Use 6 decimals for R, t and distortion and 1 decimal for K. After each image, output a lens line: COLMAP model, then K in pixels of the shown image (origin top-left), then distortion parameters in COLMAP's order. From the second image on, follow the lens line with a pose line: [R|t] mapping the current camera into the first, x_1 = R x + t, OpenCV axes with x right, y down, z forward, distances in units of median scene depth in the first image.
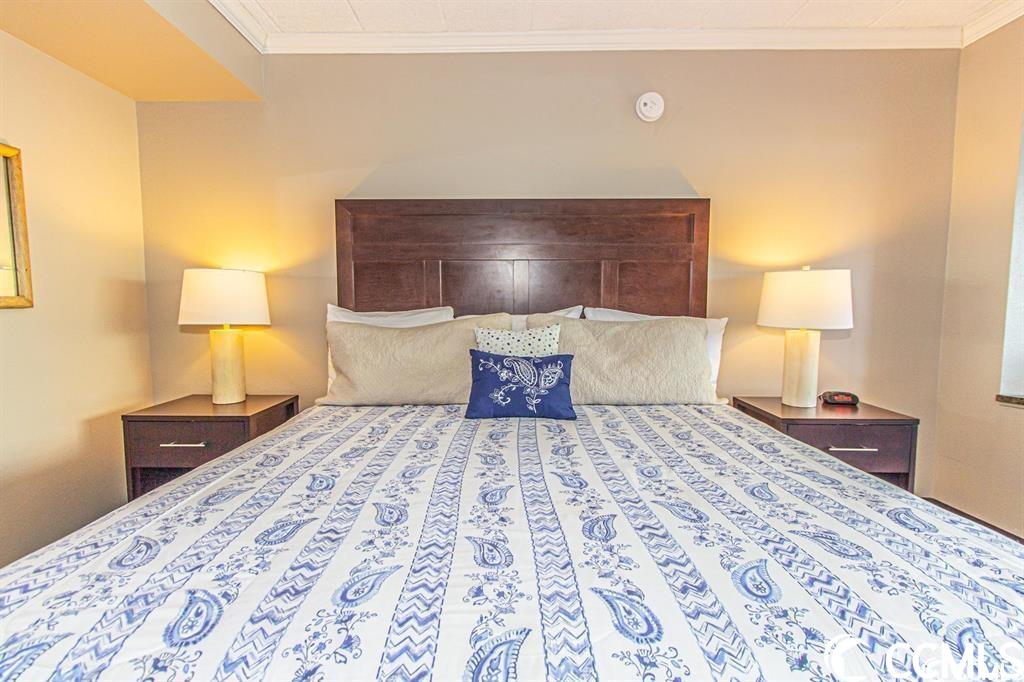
lens RADIAL K [[477.7, 0, 505.5], [0, 477.7, 342.2], [0, 0, 1]] dist [0.002693, 0.000332]
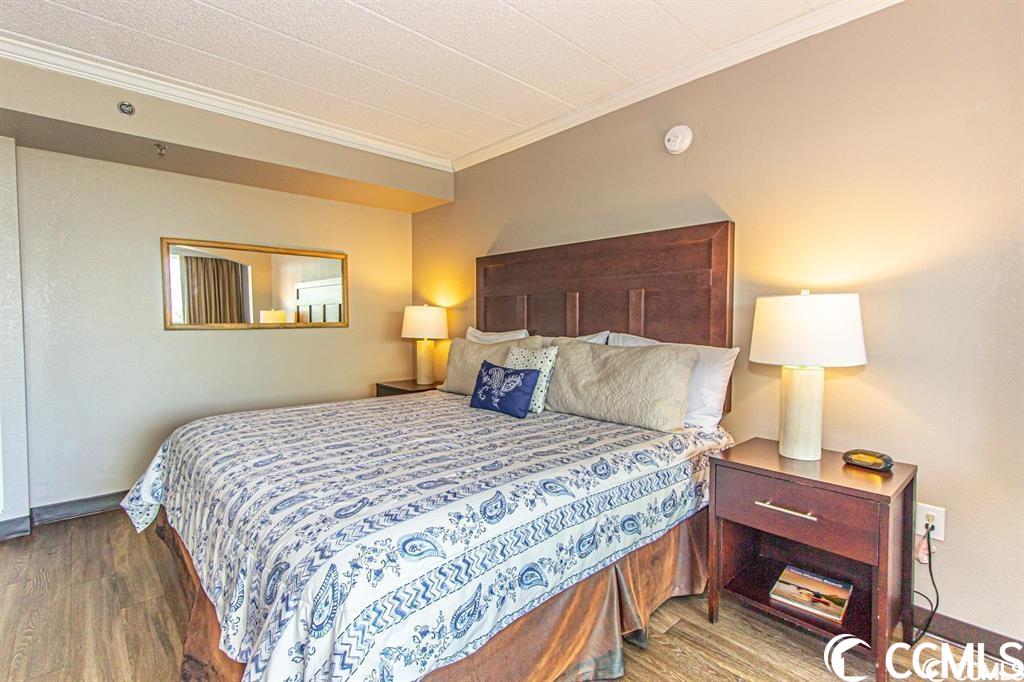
lens RADIAL K [[472.9, 0, 506.6], [0, 472.9, 338.0], [0, 0, 1]] dist [0.004659, 0.000293]
pose [[0.688126, 0.030090, -0.724967, 0.878322], [-0.062097, 0.997916, -0.017522, -0.027520], [0.722929, 0.057075, 0.688560, 0.056920]]
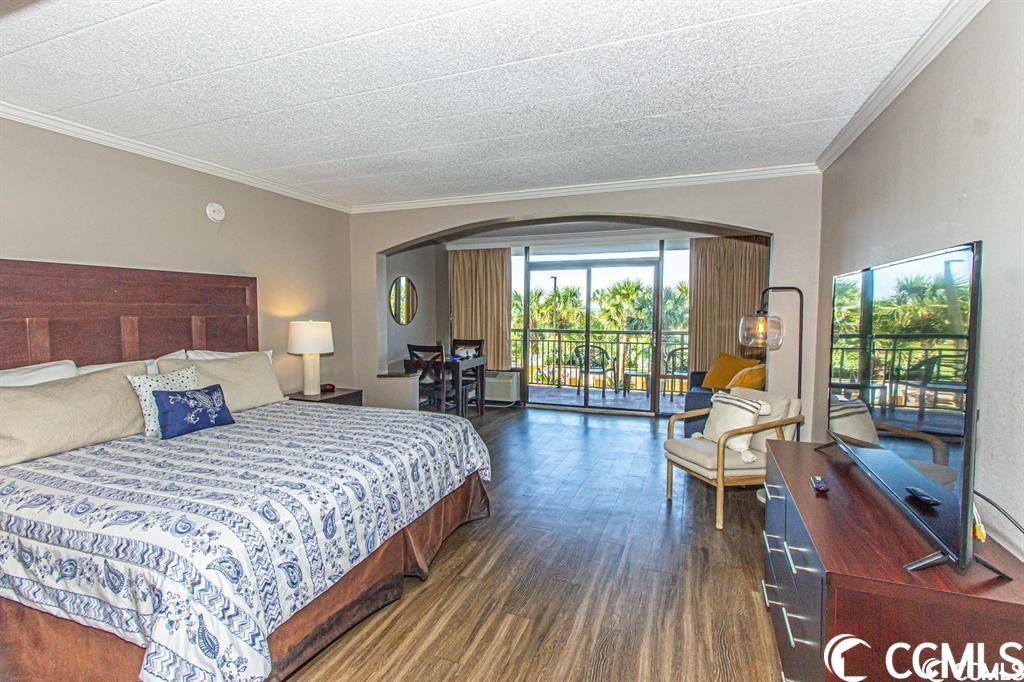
lens RADIAL K [[476.1, 0, 505.6], [0, 476.1, 337.5], [0, 0, 1]] dist [0.003018, 0.000839]
pose [[0.353947, -0.055325, 0.933628, -0.856577], [0.080547, 0.996343, 0.028505, -0.082817], [-0.931791, 0.065112, 0.357109, -0.377971]]
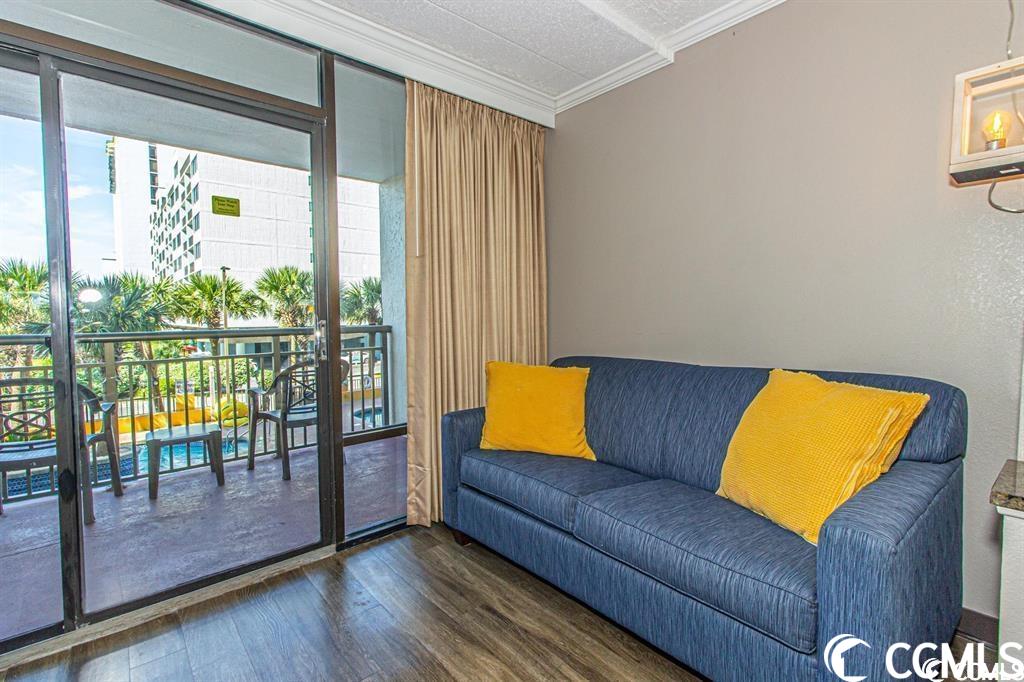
lens RADIAL K [[475.1, 0, 506.4], [0, 475.1, 338.8], [0, 0, 1]] dist [0.003109, 0.000545]
pose [[-0.653899, -0.029129, 0.756021, 1.082561], [0.075016, 0.991838, 0.103098, 0.001707], [-0.752854, 0.124129, -0.646377, 0.167249]]
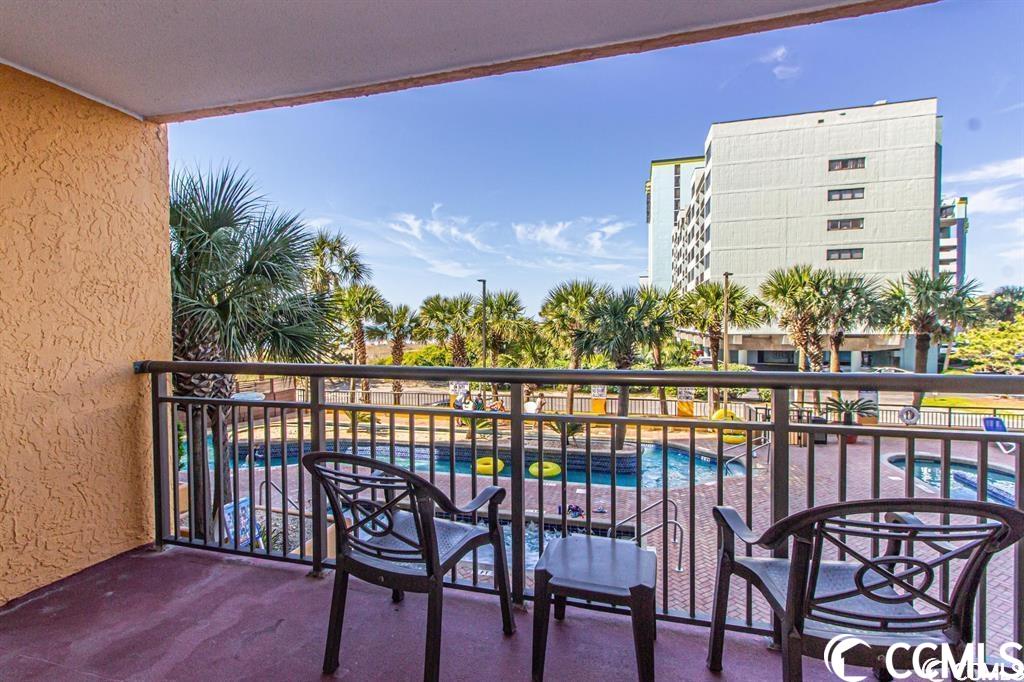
lens RADIAL K [[472.9, 0, 506.6], [0, 472.9, 338.0], [0, 0, 1]] dist [0.004659, 0.000293]
pose [[0.261190, -0.025197, 0.964959, 2.084171], [0.090302, 0.995913, 0.001563, -0.019152], [-0.961054, 0.086729, 0.262397, -0.102226]]
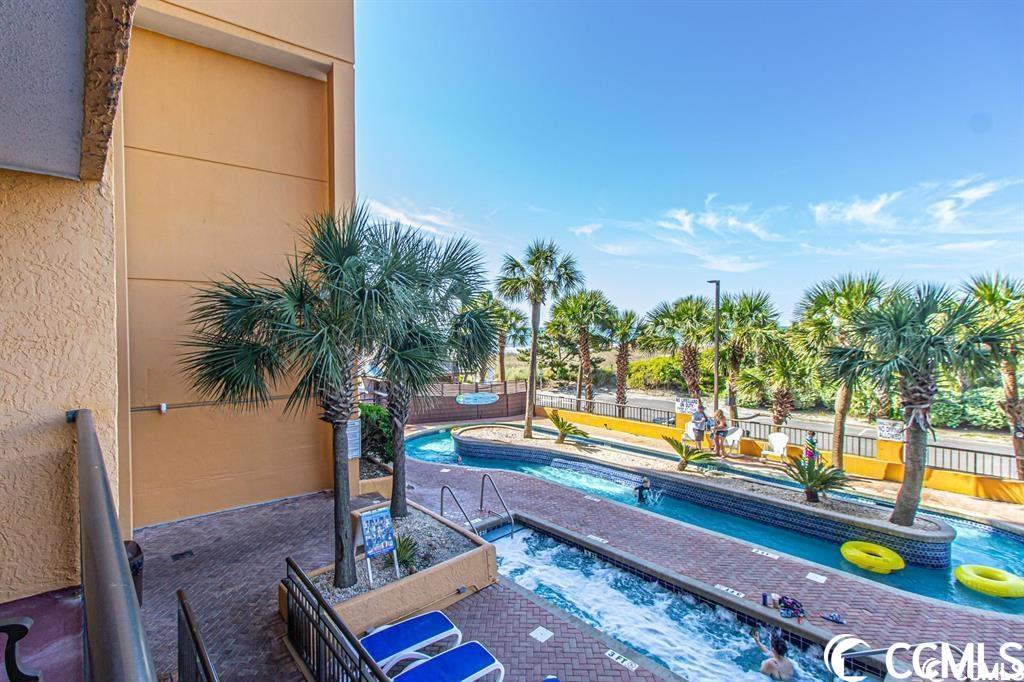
lens RADIAL K [[475.6, 0, 499.8], [0, 475.6, 336.6], [0, 0, 1]] dist [0.000533, 0.000161]
pose [[0.737739, -0.013871, 0.674944, 3.015389], [0.061886, 0.996969, -0.047154, -0.110988], [-0.672244, 0.076557, 0.736361, -0.612443]]
